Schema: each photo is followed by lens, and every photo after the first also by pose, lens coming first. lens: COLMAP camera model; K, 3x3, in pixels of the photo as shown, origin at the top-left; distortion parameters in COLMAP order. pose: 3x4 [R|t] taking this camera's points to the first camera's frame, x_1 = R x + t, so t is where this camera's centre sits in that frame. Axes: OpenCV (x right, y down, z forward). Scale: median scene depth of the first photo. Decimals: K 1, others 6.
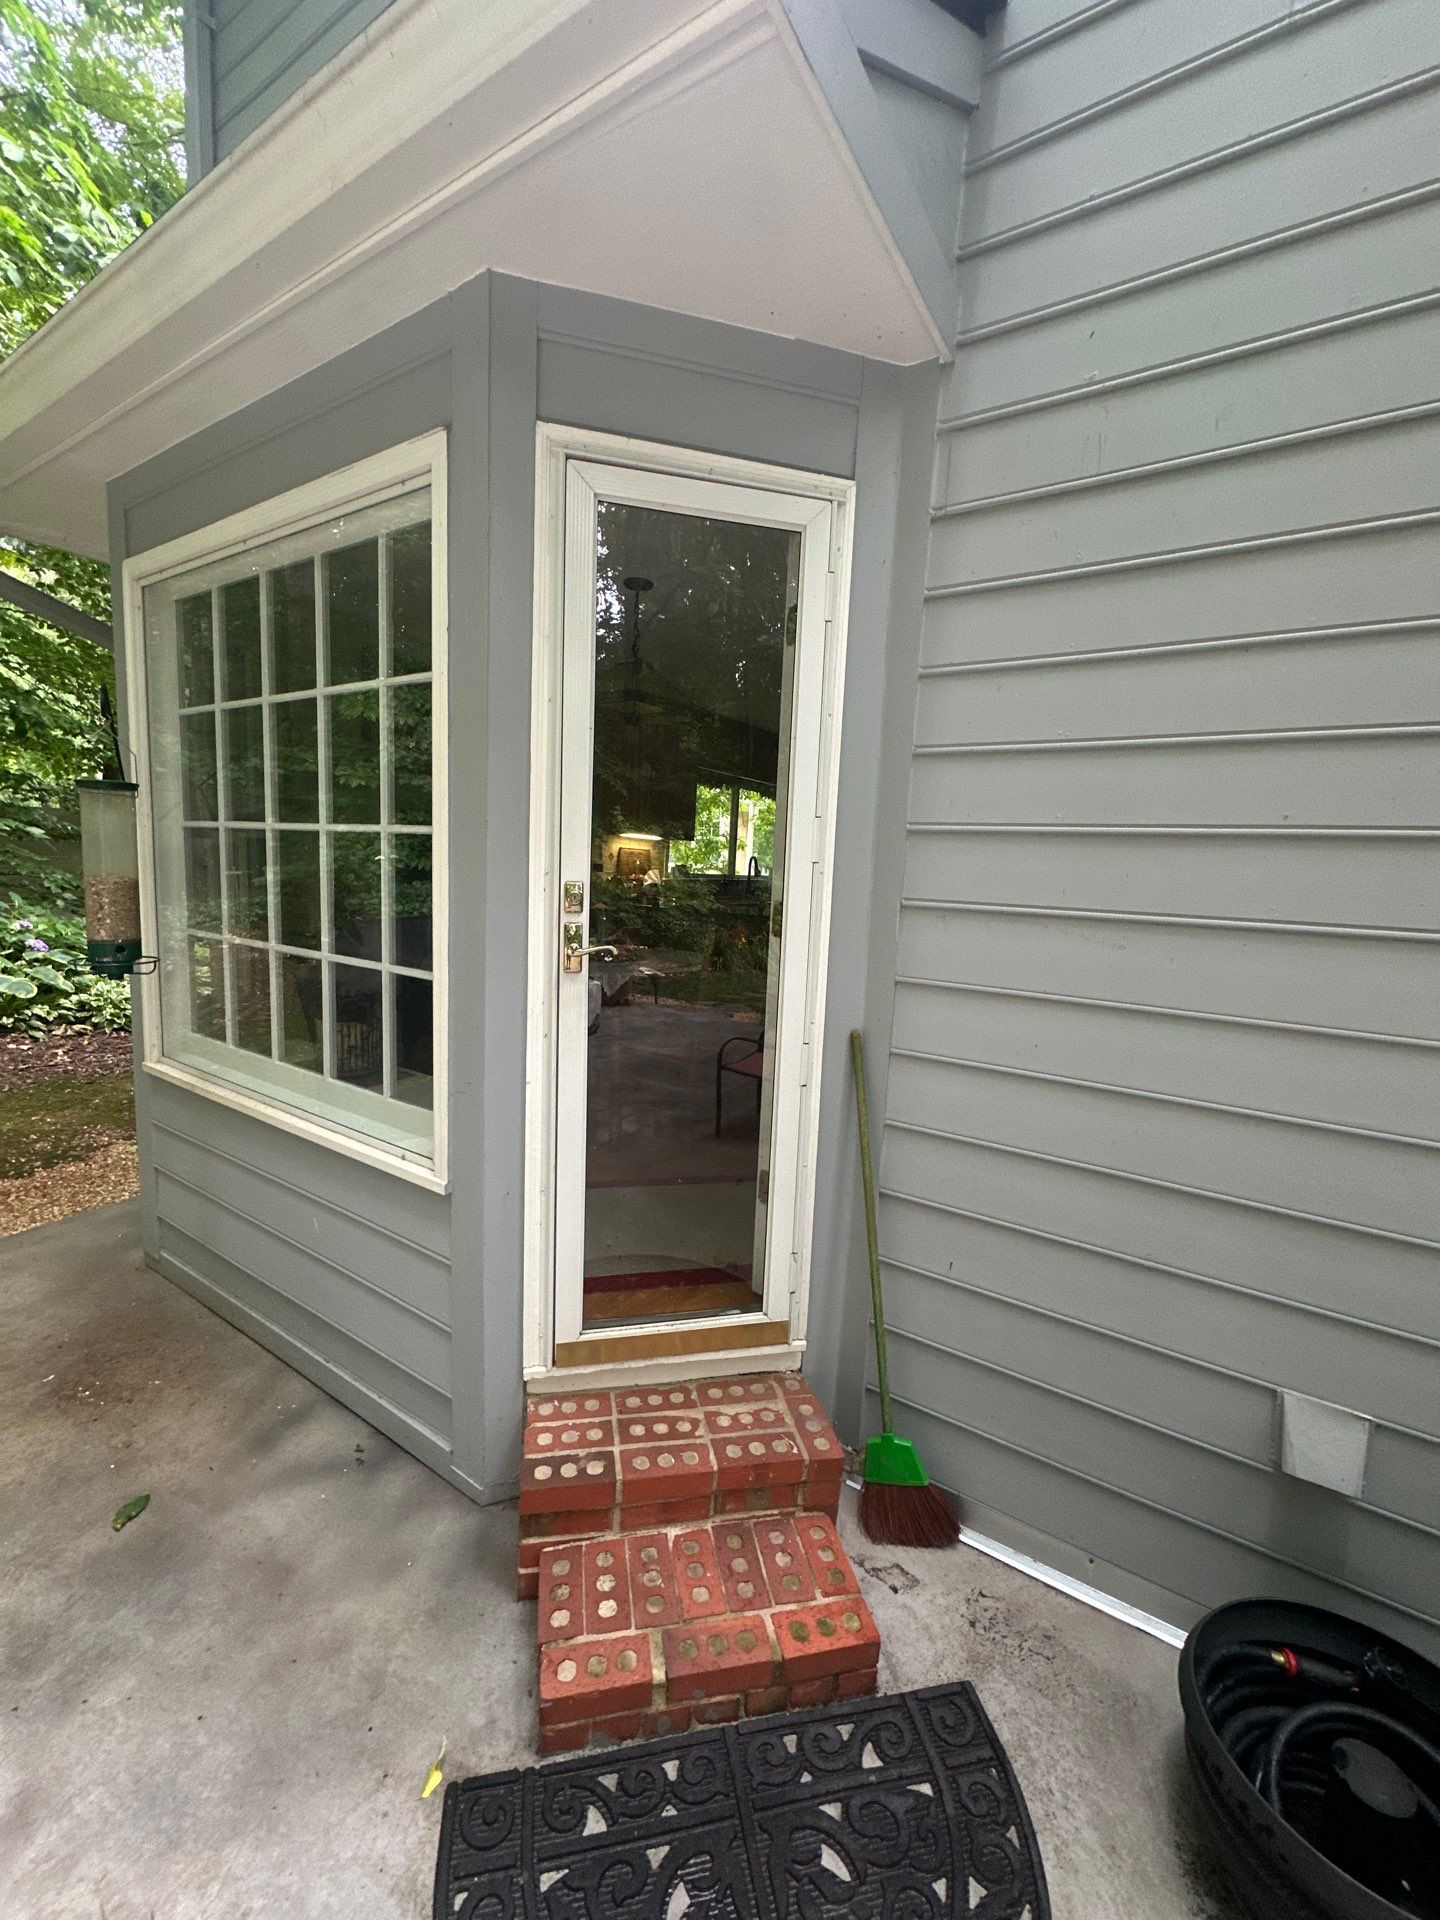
lens RADIAL K [[772.5, 0, 720.0], [0, 772.5, 960.0], [0, 0, 1]] dist [0.002628, 0.000315]
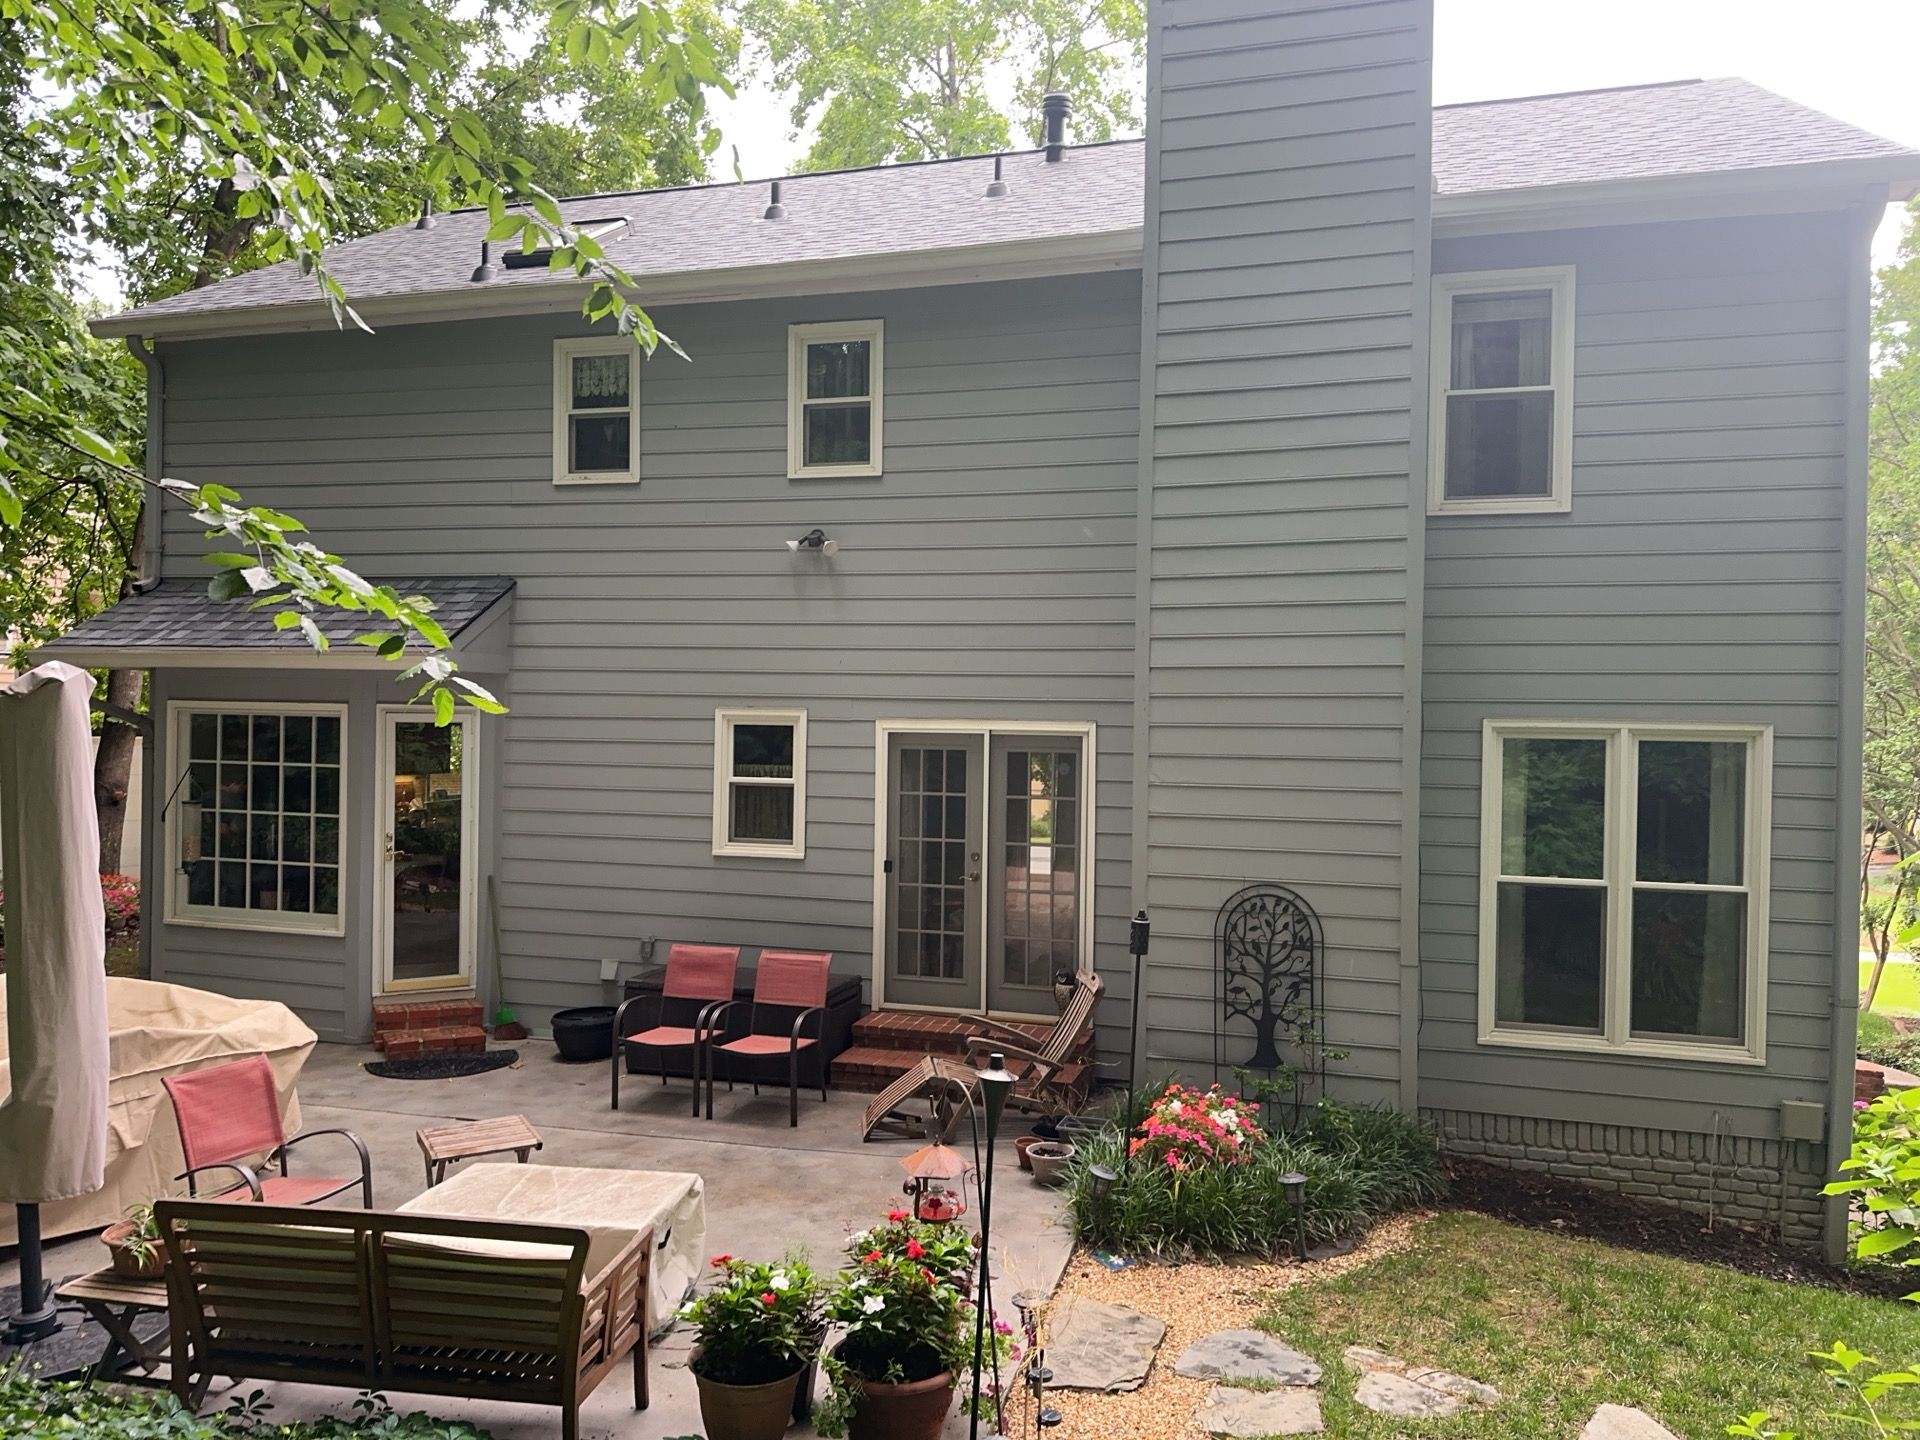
lens RADIAL K [[1371.1, 0, 960.0], [0, 1371.1, 720.0], [0, 0, 1]] dist [0.178720, -0.334830]
pose [[0.959406, -0.031297, 0.280285, 0.444616], [0.060950, 0.993346, -0.097715, 0.139144], [-0.275362, 0.110831, 0.954930, -4.970510]]
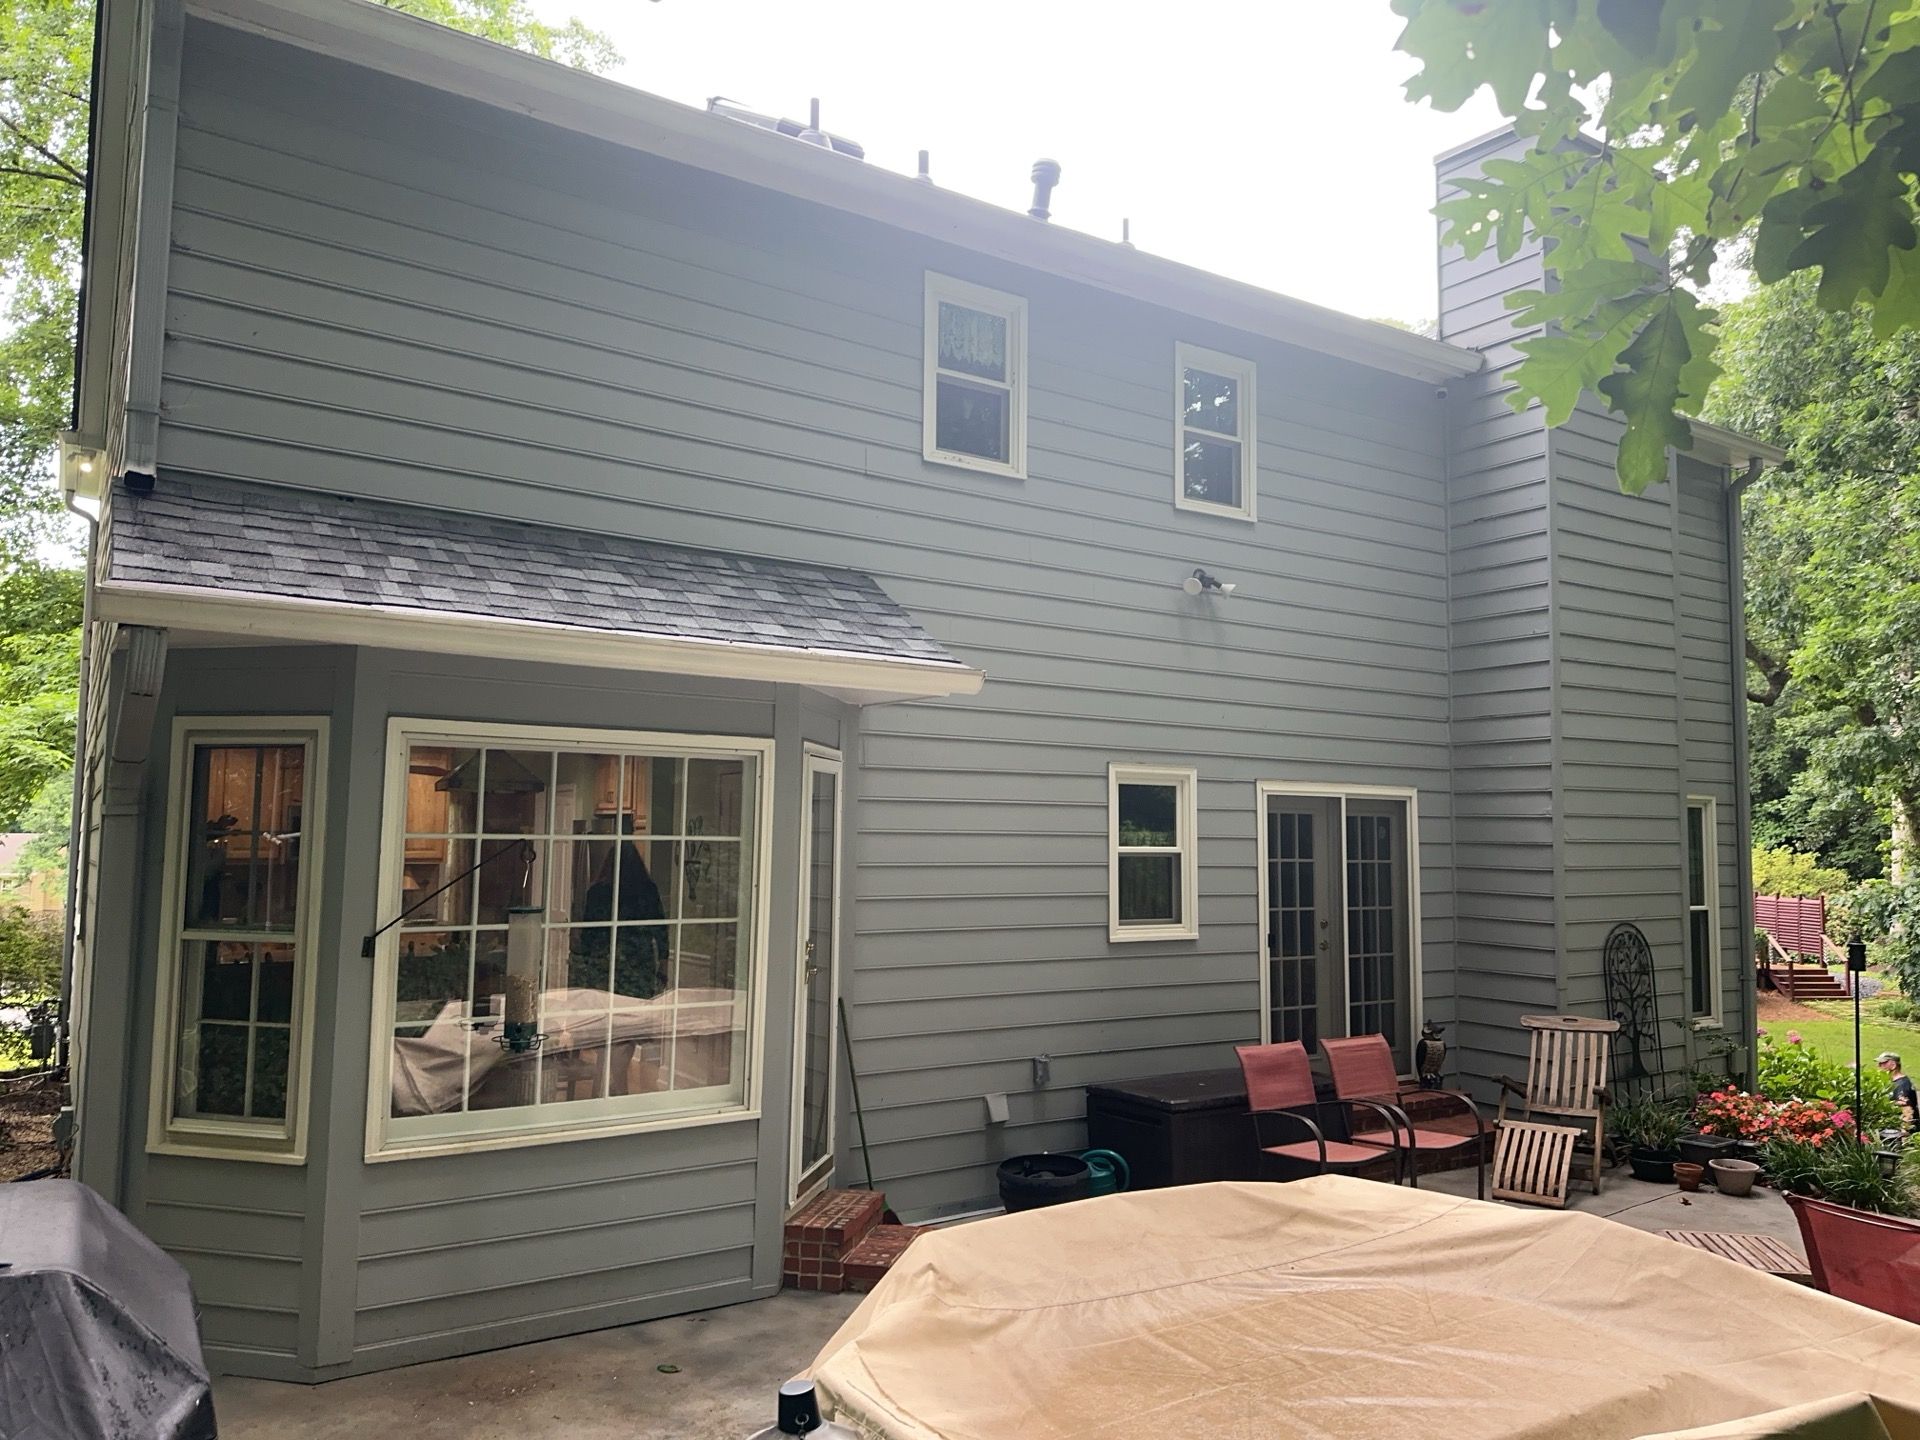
lens RADIAL K [[1342.8, 0, 960.0], [0, 1342.8, 720.0], [0, 0, 1]] dist [0.079144, -0.077937]
pose [[0.401577, 0.040873, 0.914913, -3.159035], [0.117791, 0.988401, -0.095858, -0.271595], [-0.908219, 0.146263, 0.392104, -0.847009]]
